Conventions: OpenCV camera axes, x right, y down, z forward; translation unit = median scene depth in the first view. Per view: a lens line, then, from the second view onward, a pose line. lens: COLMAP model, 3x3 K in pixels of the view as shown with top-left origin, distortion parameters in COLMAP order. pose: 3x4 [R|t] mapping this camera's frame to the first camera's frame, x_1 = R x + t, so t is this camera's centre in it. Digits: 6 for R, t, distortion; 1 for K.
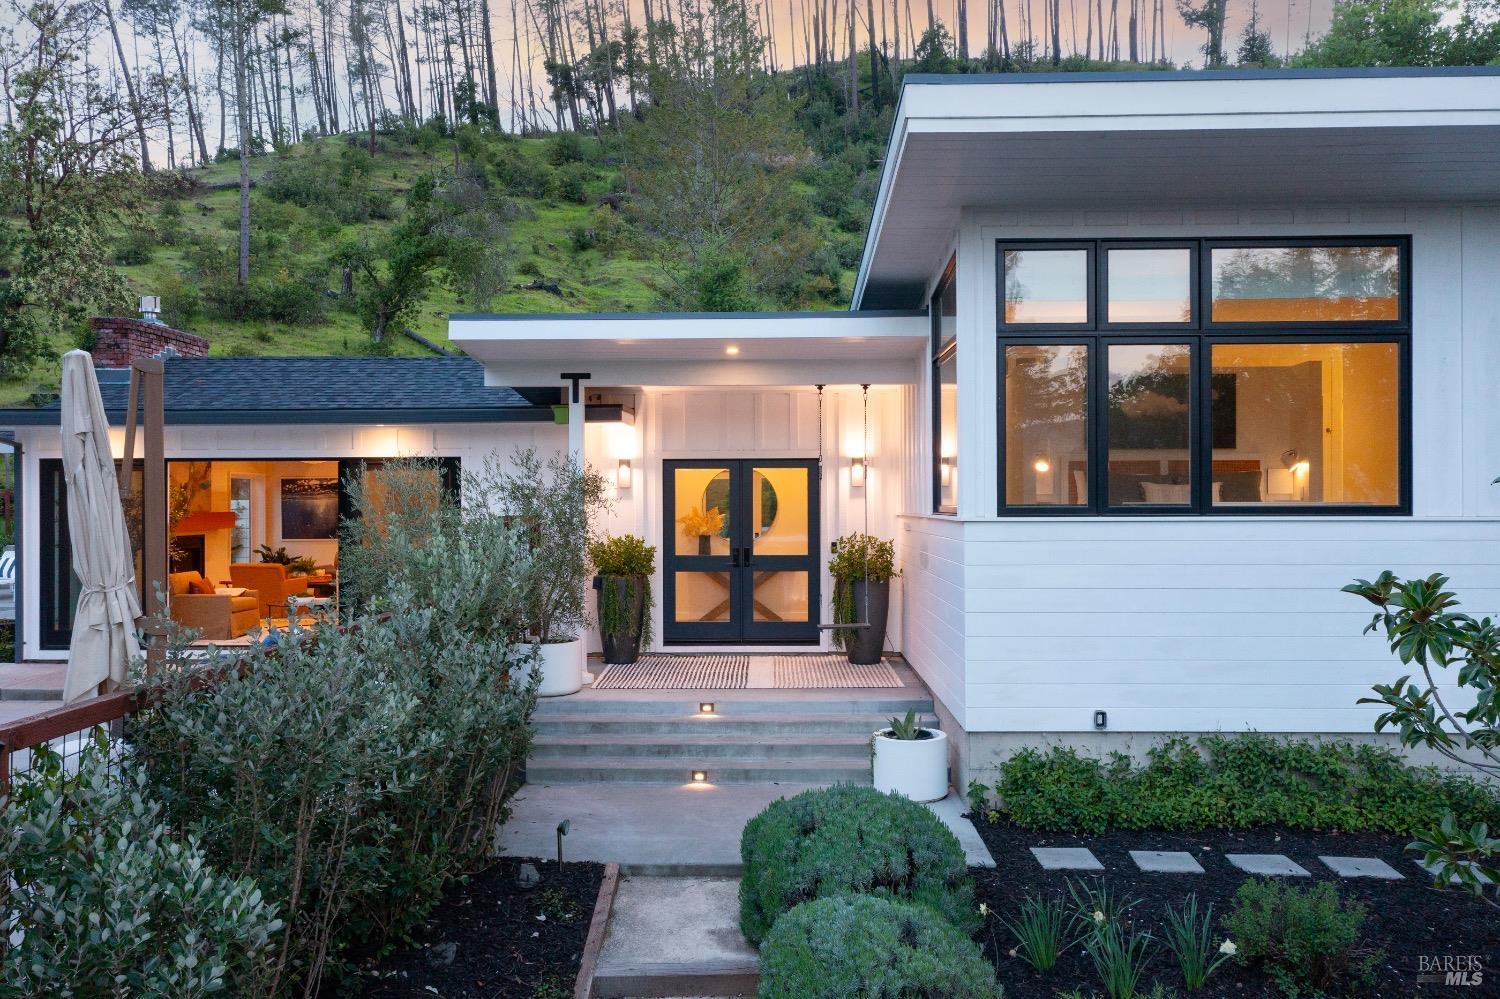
lens RADIAL K [[1137.5, 0, 750.0], [0, 1137.5, 499.5], [0, 0, 1]] dist [-0.004092, -0.004368]
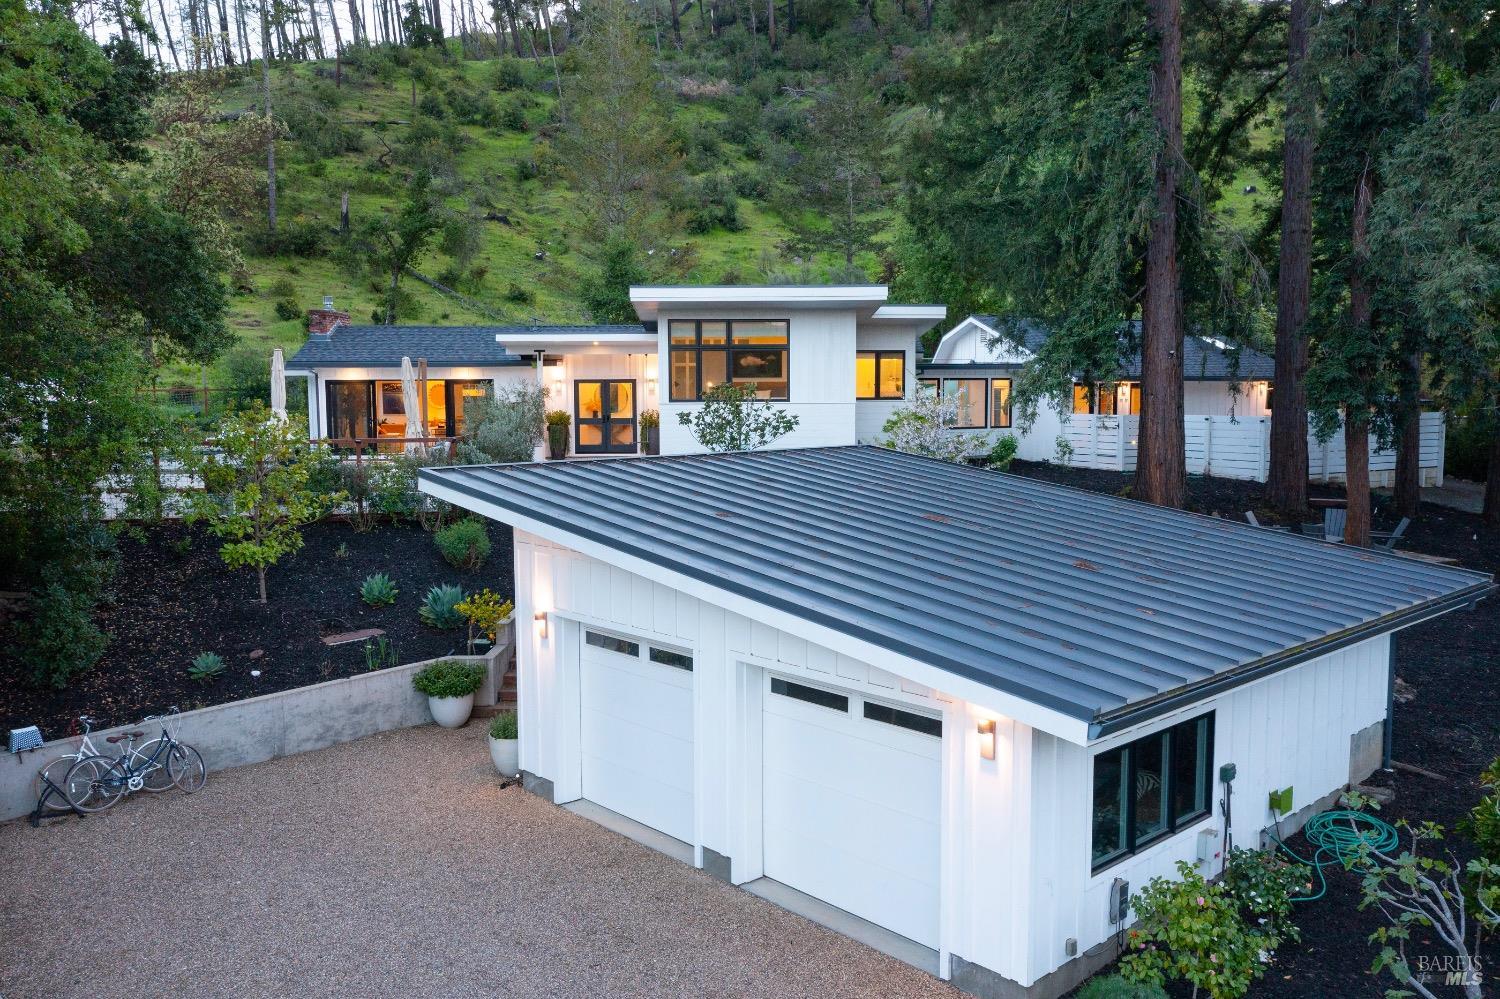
lens RADIAL K [[1137.5, 0, 750.0], [0, 1137.5, 499.5], [0, 0, 1]] dist [-0.004092, -0.004368]
pose [[0.998821, -0.005862, 0.048198, 0.186620], [0.000995, 0.994947, 0.100399, -0.023335], [-0.048543, -0.100233, 0.993779, -1.518630]]
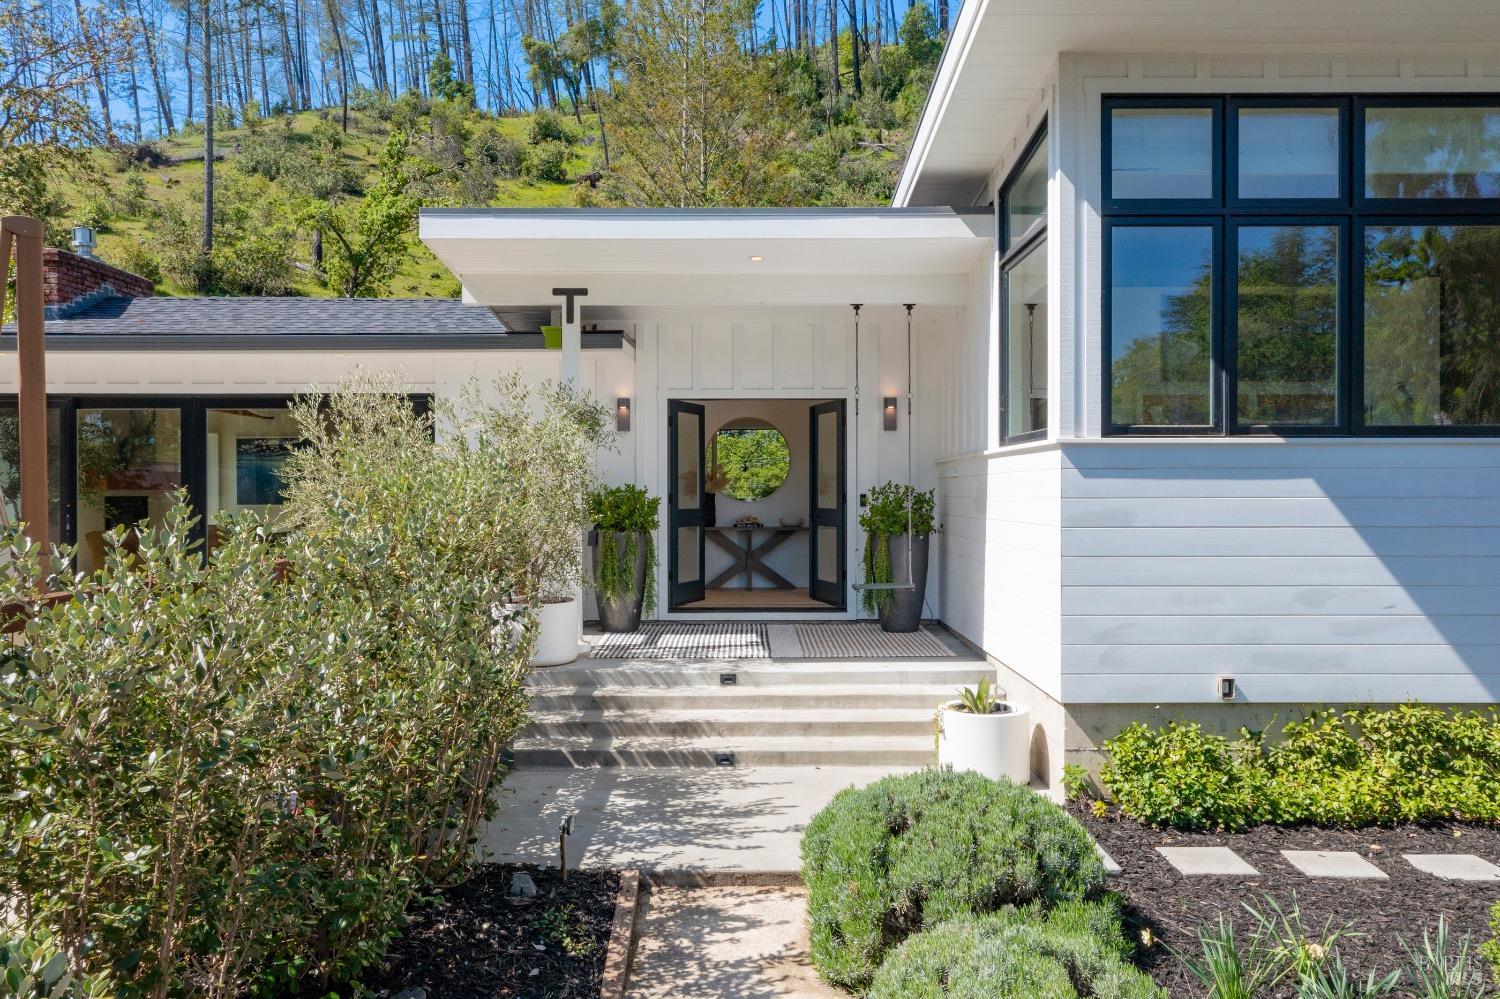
lens RADIAL K [[1134.9, 0, 750.0], [0, 1134.9, 499.5], [0, 0, 1]] dist [-0.002646, 0.001680]
pose [[0.999786, 0.002221, 0.020562, -0.030792], [-0.002410, 0.999955, 0.009140, 0.033405], [-0.020541, -0.009187, 0.999747, 0.126164]]
